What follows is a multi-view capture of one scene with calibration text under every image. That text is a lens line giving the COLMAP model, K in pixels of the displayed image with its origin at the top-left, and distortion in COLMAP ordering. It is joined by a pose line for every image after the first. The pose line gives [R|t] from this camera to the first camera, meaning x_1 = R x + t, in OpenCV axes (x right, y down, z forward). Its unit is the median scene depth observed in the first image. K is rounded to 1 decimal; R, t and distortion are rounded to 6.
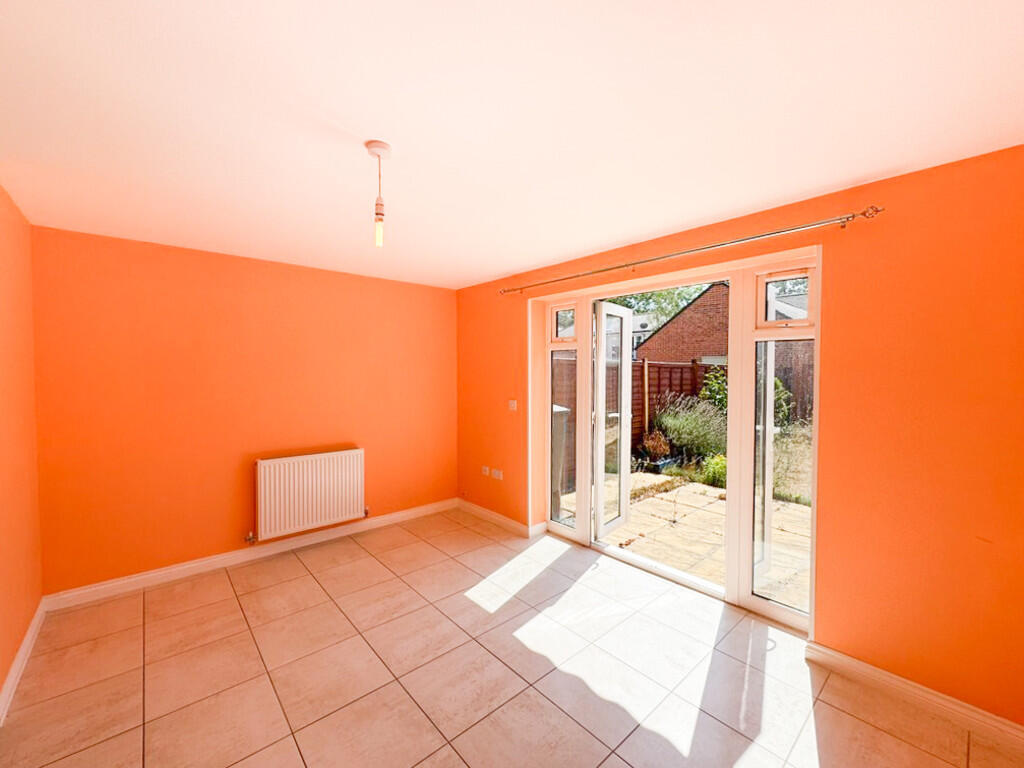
lens RADIAL K [[410.6, 0, 513.4], [0, 410.6, 385.5], [0, 0, 1]] dist [-0.000378, 0.000444]
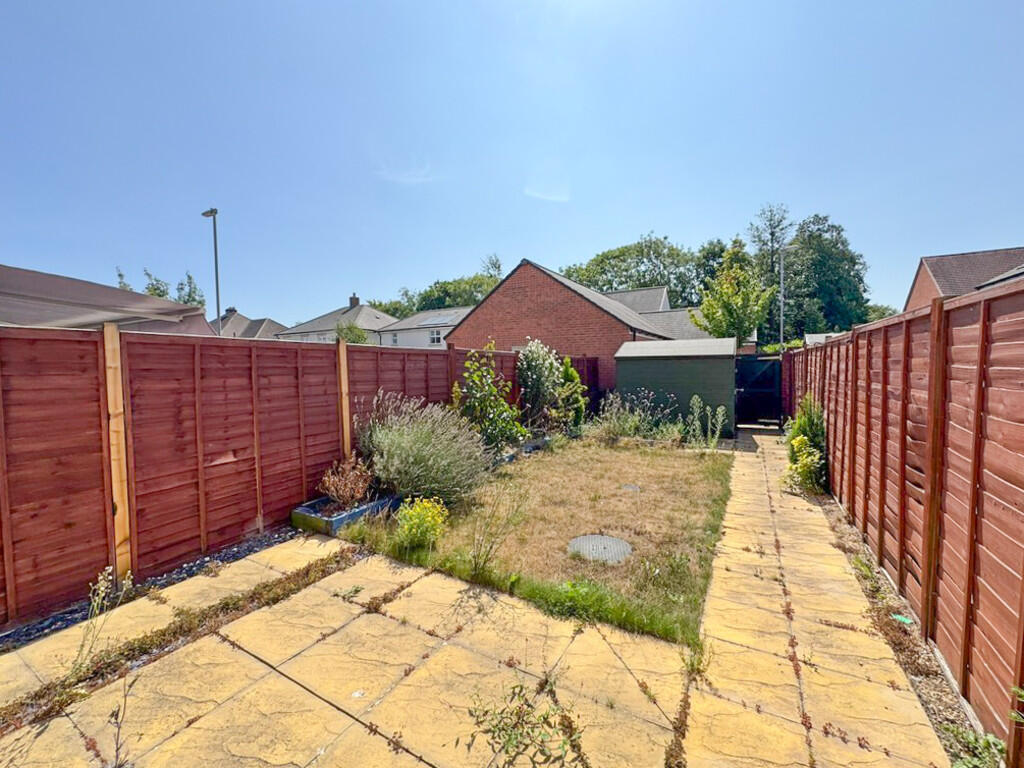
lens RADIAL K [[410.6, 0, 511.2], [0, 410.6, 384.0], [0, 0, 1]] dist [-0.000378, 0.000444]
pose [[0.949632, -0.028231, 0.312094, 0.367059], [0.026973, 0.999601, 0.008351, 0.004599], [-0.312205, 0.000488, 0.950015, 0.338262]]
